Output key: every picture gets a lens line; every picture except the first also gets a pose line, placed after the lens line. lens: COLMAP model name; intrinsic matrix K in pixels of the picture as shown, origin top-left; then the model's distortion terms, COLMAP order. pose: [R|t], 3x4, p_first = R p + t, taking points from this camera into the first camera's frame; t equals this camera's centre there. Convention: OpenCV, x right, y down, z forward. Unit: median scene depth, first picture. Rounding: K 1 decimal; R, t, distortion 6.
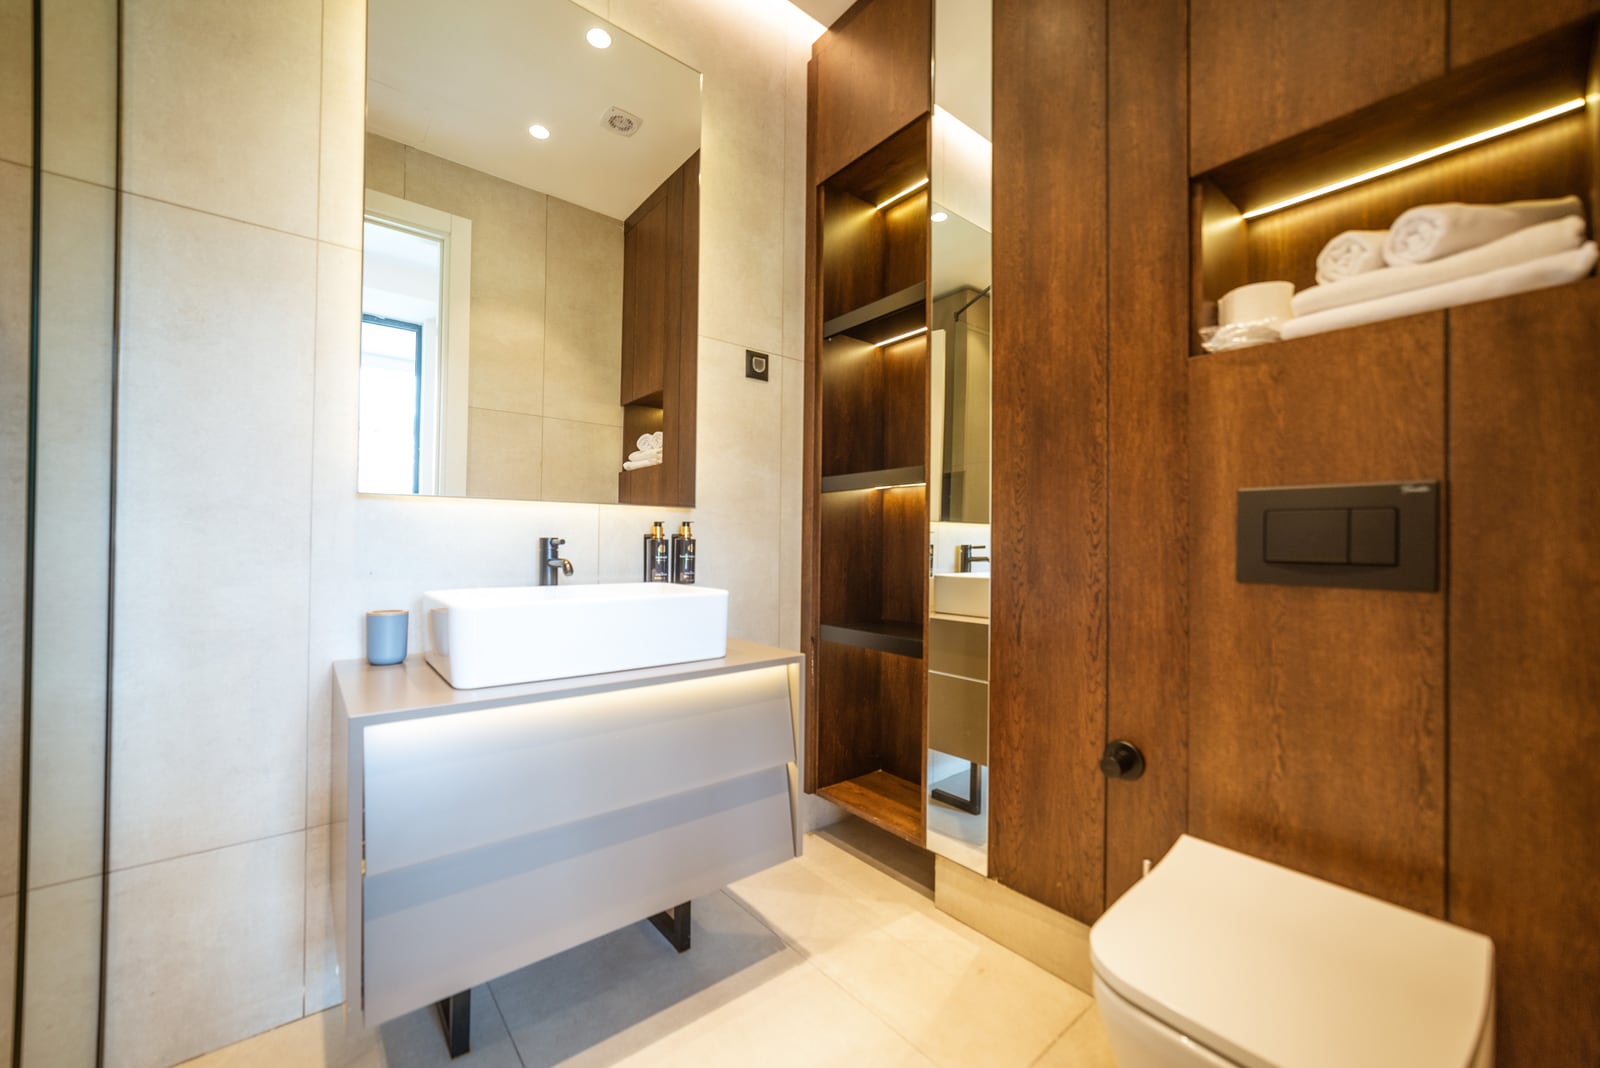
lens RADIAL K [[617.5, 0, 808.2], [0, 617.5, 542.4], [0, 0, 1]] dist [-0.002207, -0.000139]
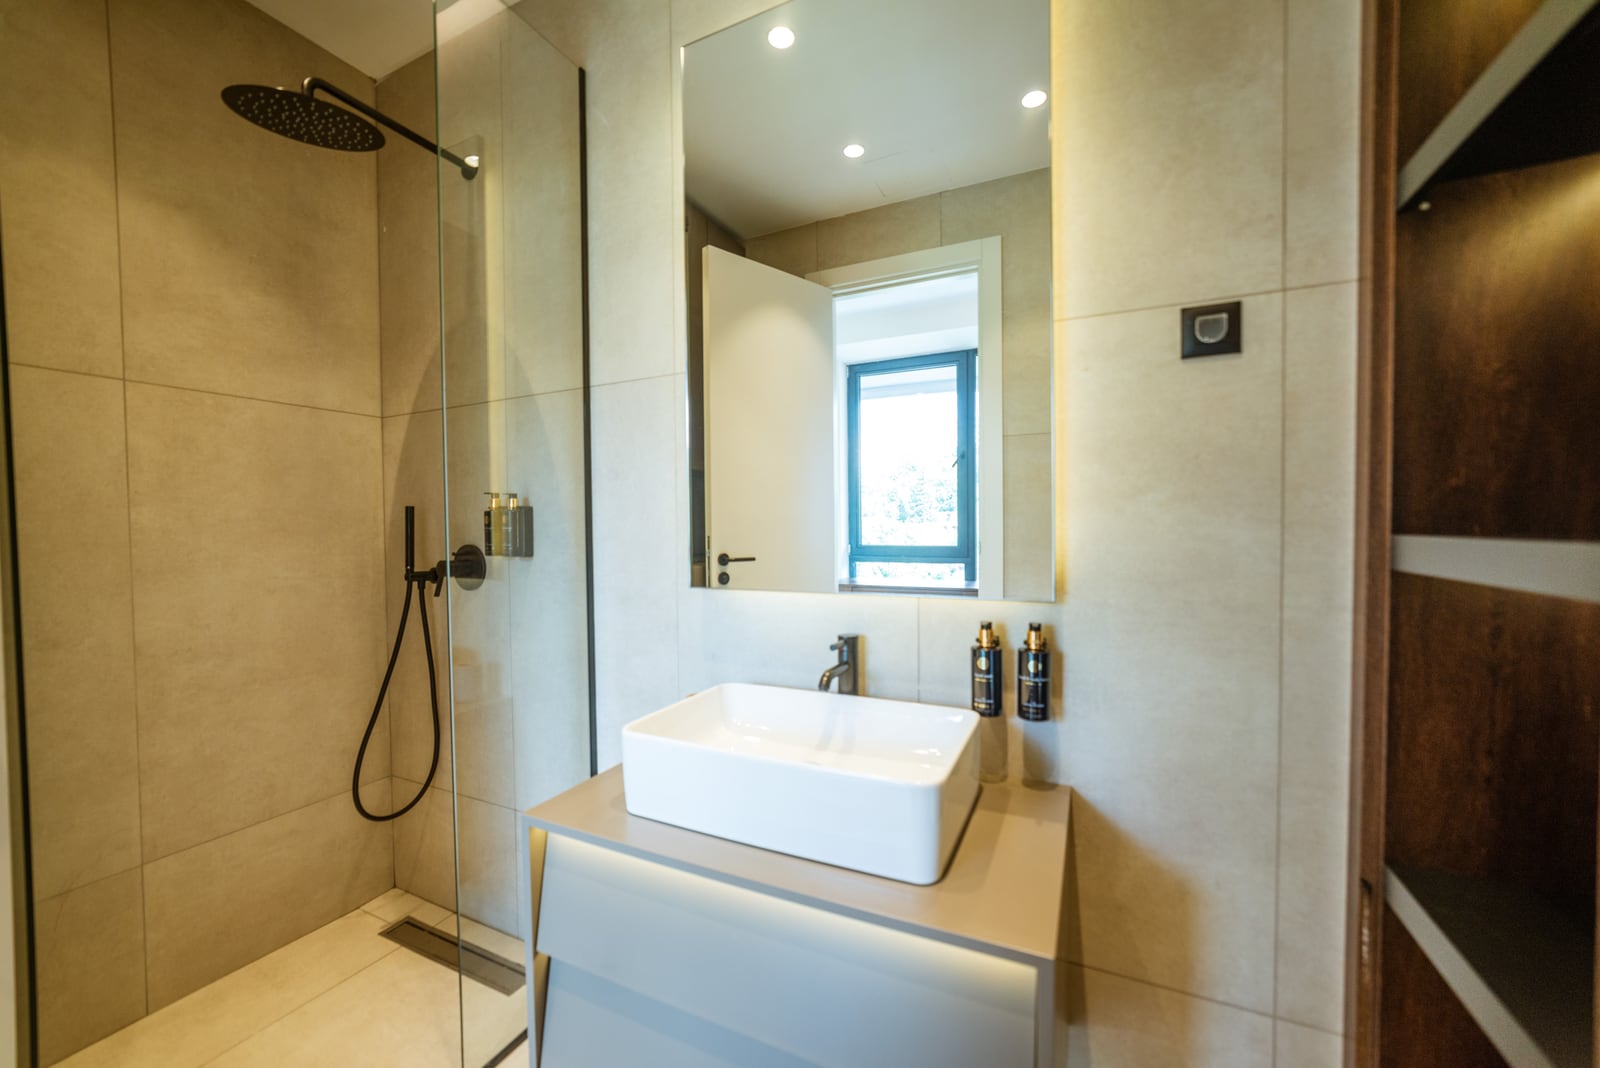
lens RADIAL K [[617.5, 0, 808.2], [0, 617.5, 542.4], [0, 0, 1]] dist [-0.002207, -0.000139]
pose [[0.432038, 0.017645, -0.901683, 0.245982], [0.019089, 0.999406, 0.028703, -0.124068], [0.901654, -0.029613, 0.431444, 0.447178]]
